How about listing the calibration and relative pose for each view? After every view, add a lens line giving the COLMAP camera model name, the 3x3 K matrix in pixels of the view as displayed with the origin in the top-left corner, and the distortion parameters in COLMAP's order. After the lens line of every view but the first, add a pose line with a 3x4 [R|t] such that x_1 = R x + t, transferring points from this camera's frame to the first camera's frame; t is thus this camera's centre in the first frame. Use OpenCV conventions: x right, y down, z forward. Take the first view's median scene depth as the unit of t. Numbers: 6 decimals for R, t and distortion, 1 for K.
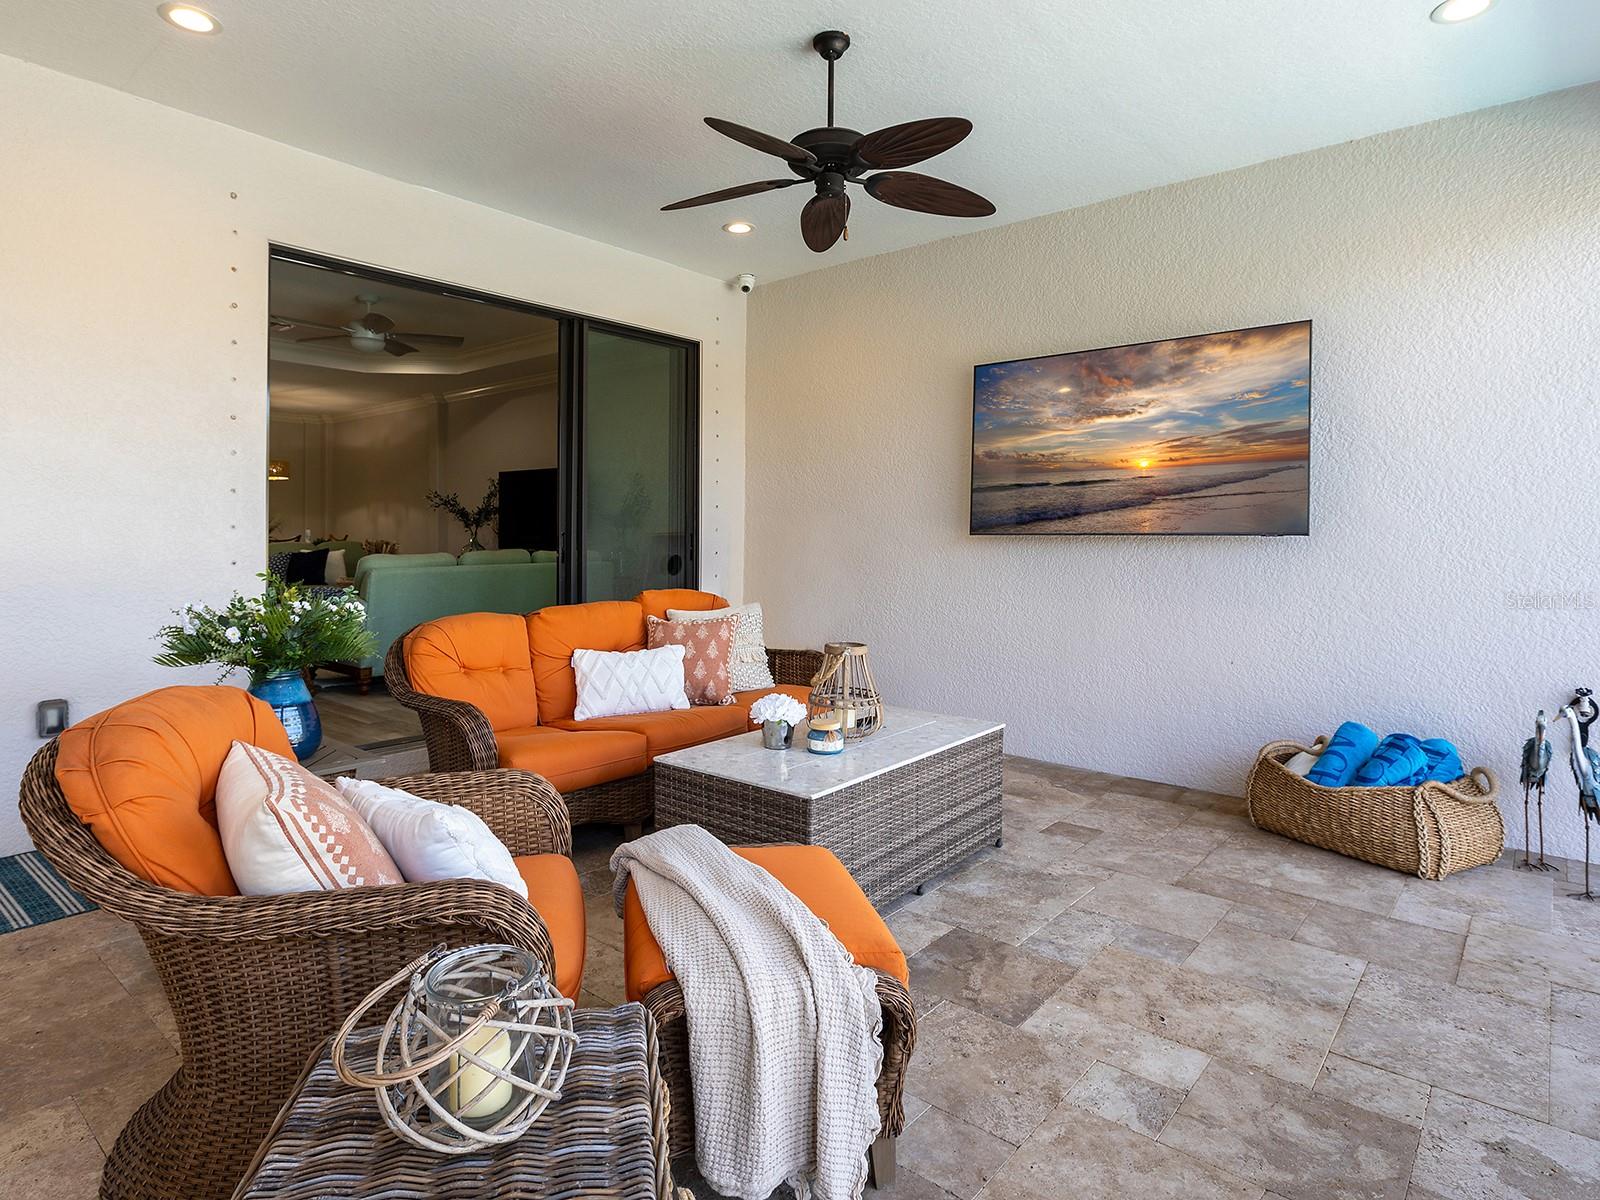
lens RADIAL K [[899.1, 0, 798.8], [0, 899.1, 544.6], [0, 0, 1]] dist [0.004911, -0.002260]
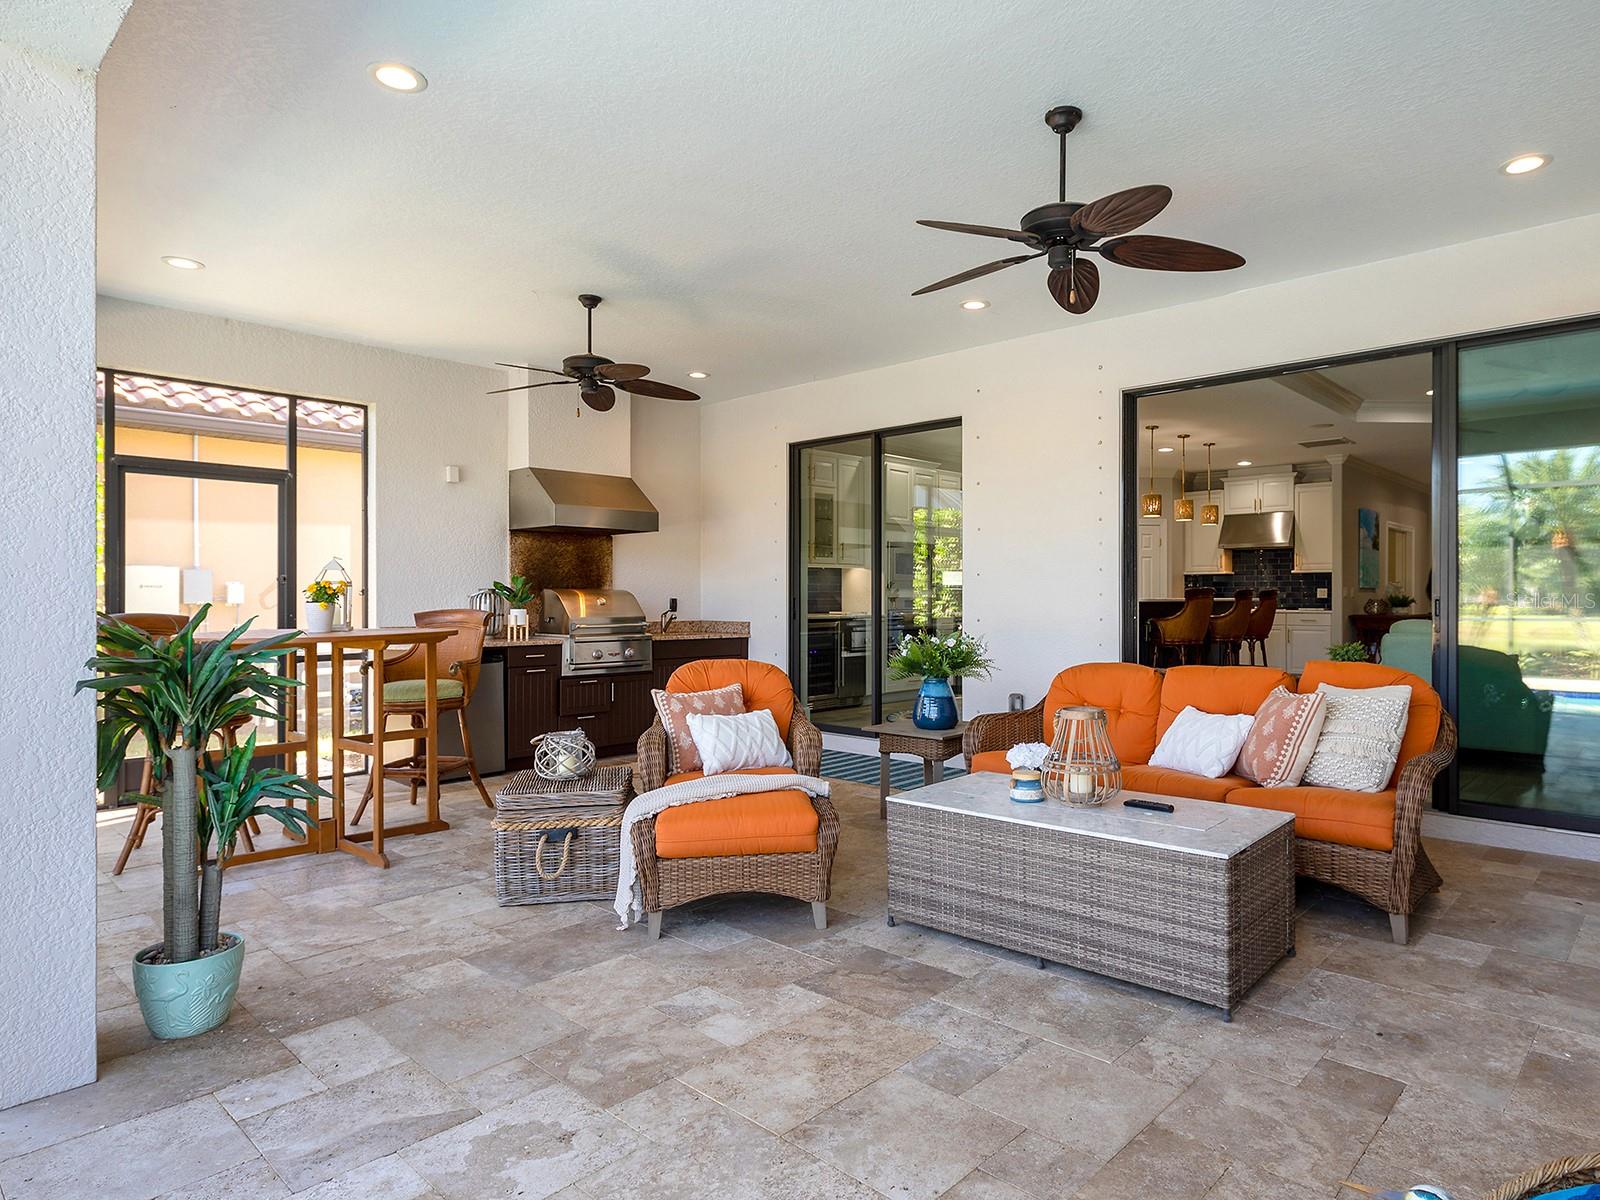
lens RADIAL K [[969.3, 0, 856.9], [0, 969.3, 598.7], [0, 0, 1]] dist [-0.008173, -0.000119]
pose [[-0.048455, -0.007334, -0.998798, 1.318052], [-0.015190, 0.999863, -0.006604, 0.004789], [0.998710, 0.014852, -0.048560, 0.949641]]
